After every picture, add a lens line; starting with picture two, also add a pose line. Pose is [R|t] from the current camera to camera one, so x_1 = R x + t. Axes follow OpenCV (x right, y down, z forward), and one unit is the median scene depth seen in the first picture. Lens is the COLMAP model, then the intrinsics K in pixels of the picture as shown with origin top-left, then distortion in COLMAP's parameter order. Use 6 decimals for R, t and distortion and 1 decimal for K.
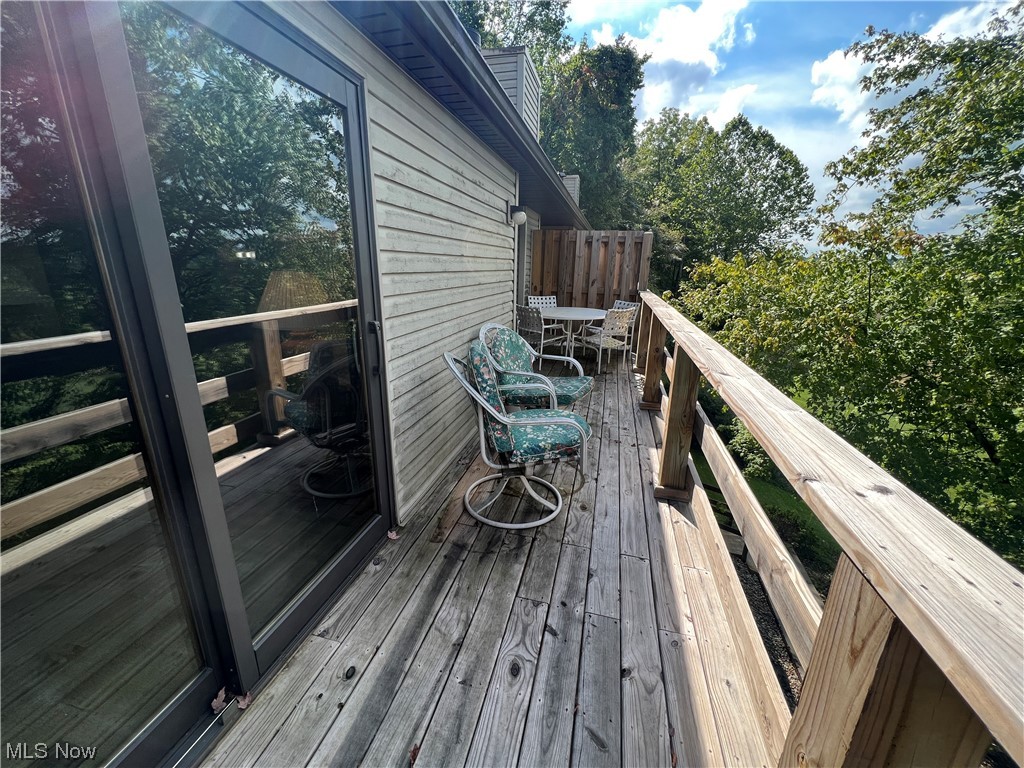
lens RADIAL K [[408.4, 0, 510.5], [0, 408.4, 383.1], [0, 0, 1]] dist [-0.000382, -0.000099]
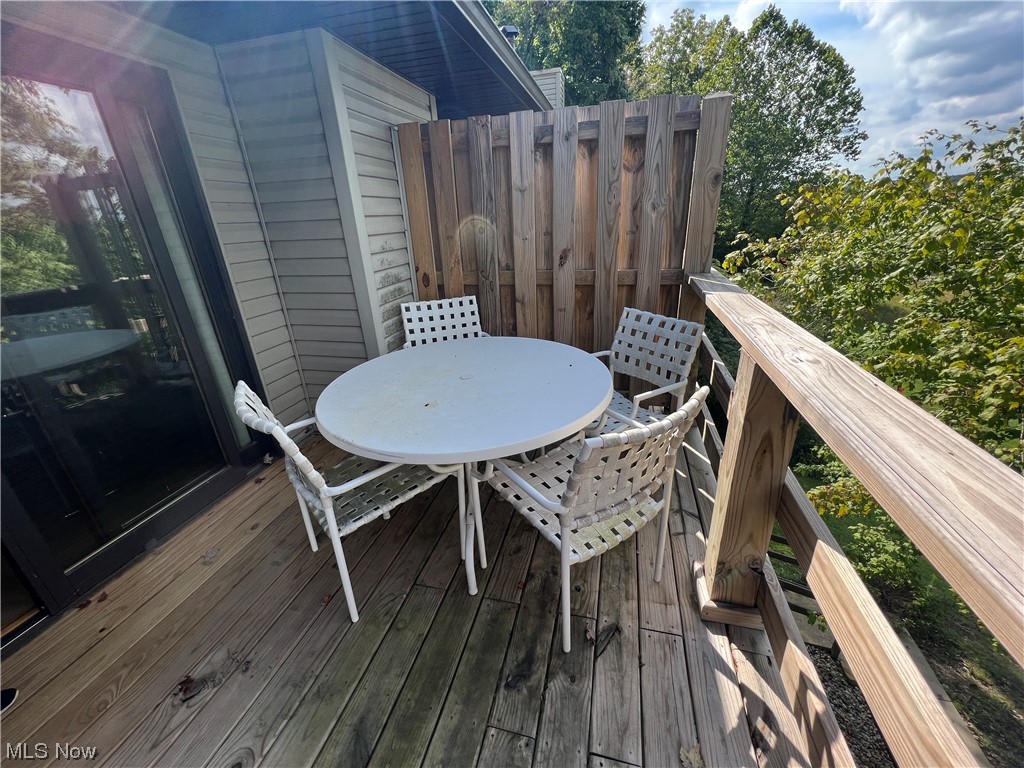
lens RADIAL K [[408.4, 0, 510.5], [0, 408.4, 383.1], [0, 0, 1]] dist [-0.000382, -0.000099]
pose [[0.997698, -0.058913, -0.033571, 0.024700], [0.062157, 0.992465, 0.105592, -0.026890], [0.027097, -0.107435, 0.993843, 0.094182]]
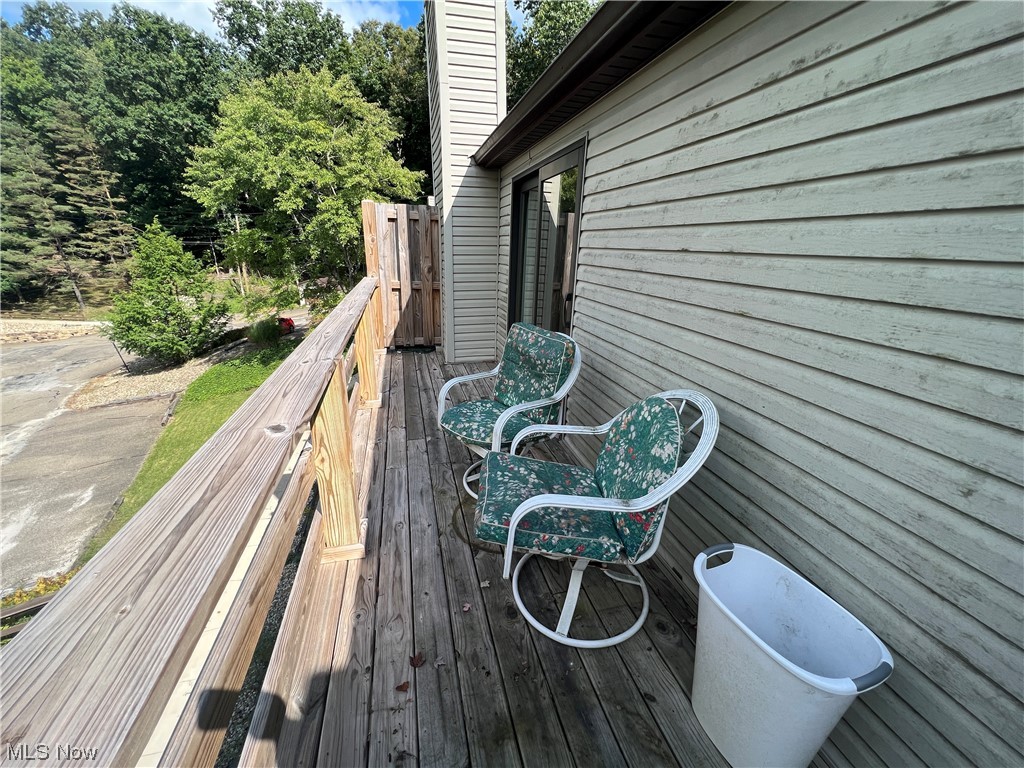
lens RADIAL K [[408.4, 0, 510.5], [0, 408.4, 383.1], [0, 0, 1]] dist [-0.000382, -0.000099]
pose [[-0.877071, 0.121679, -0.464694, 0.076282], [-0.168015, 0.828574, 0.534075, -0.080469], [0.450019, 0.546498, -0.706274, 0.264692]]
